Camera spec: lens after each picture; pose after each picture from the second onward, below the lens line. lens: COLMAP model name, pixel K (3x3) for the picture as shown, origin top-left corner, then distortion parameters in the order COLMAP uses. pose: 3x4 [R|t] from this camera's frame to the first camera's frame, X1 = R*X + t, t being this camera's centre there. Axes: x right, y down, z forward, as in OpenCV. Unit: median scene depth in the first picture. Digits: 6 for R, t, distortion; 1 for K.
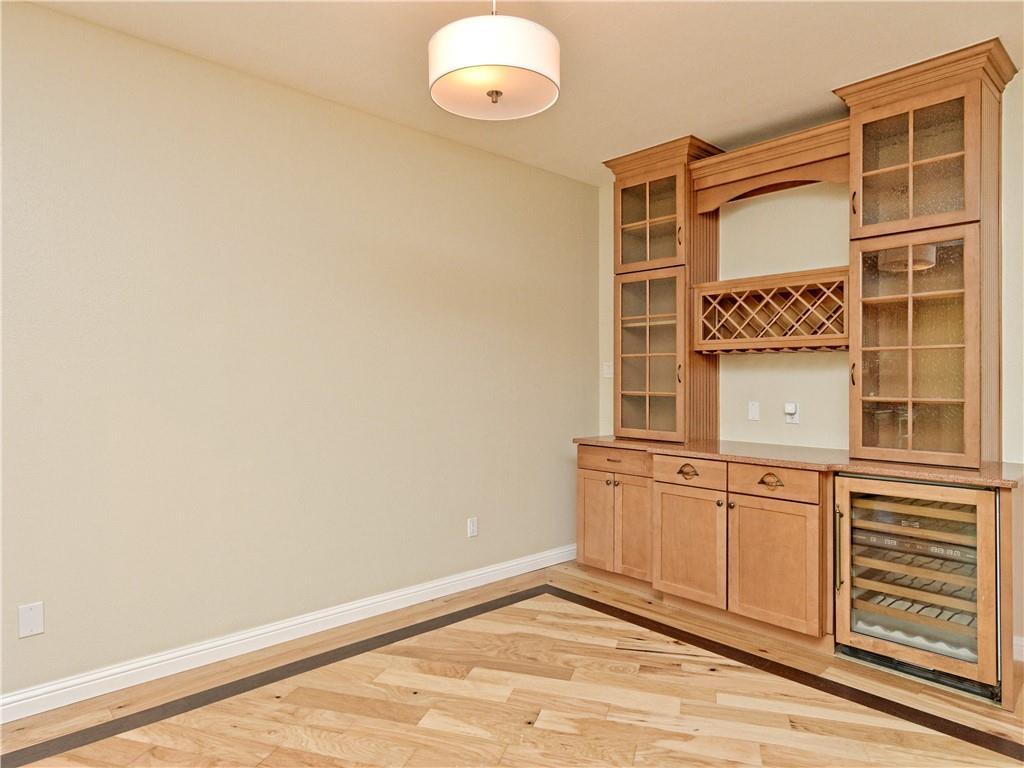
lens RADIAL K [[633.6, 0, 519.5], [0, 633.6, 375.7], [0, 0, 1]] dist [0.006781, 0.002515]
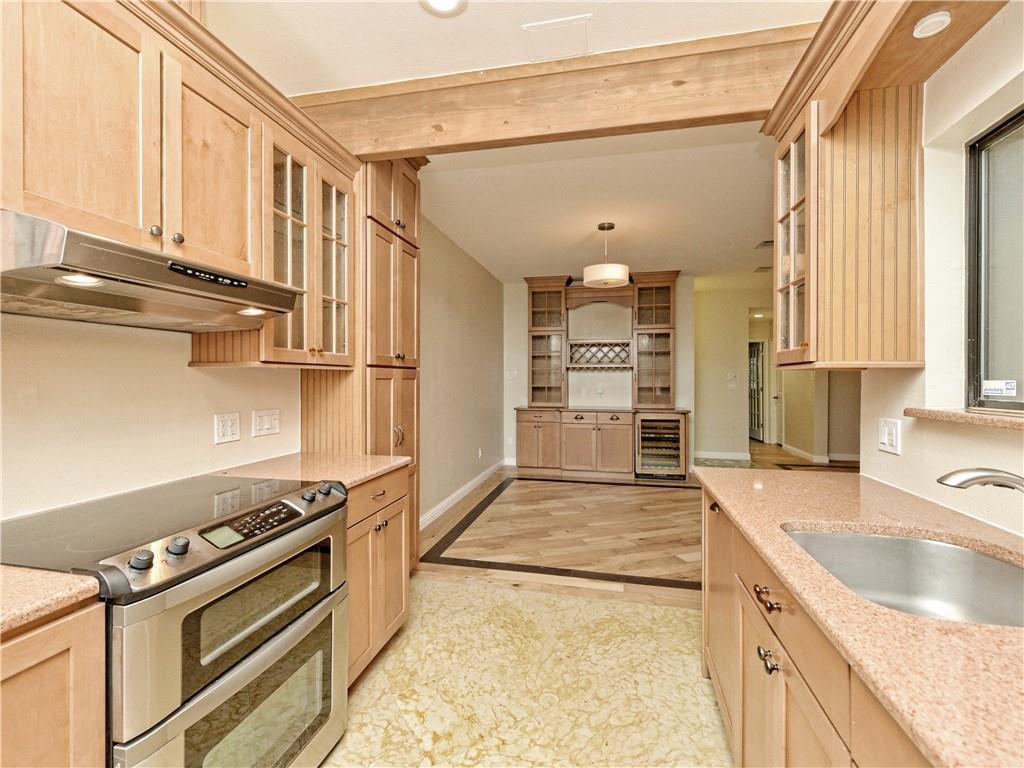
lens RADIAL K [[449.3, 0, 511.5], [0, 449.3, 380.9], [0, 0, 1]] dist [0.001581, -0.000040]
pose [[0.827282, -0.004731, 0.561767, -1.012285], [-0.002044, 0.999933, 0.011431, -0.011180], [-0.561783, -0.010605, 0.827217, -0.309302]]
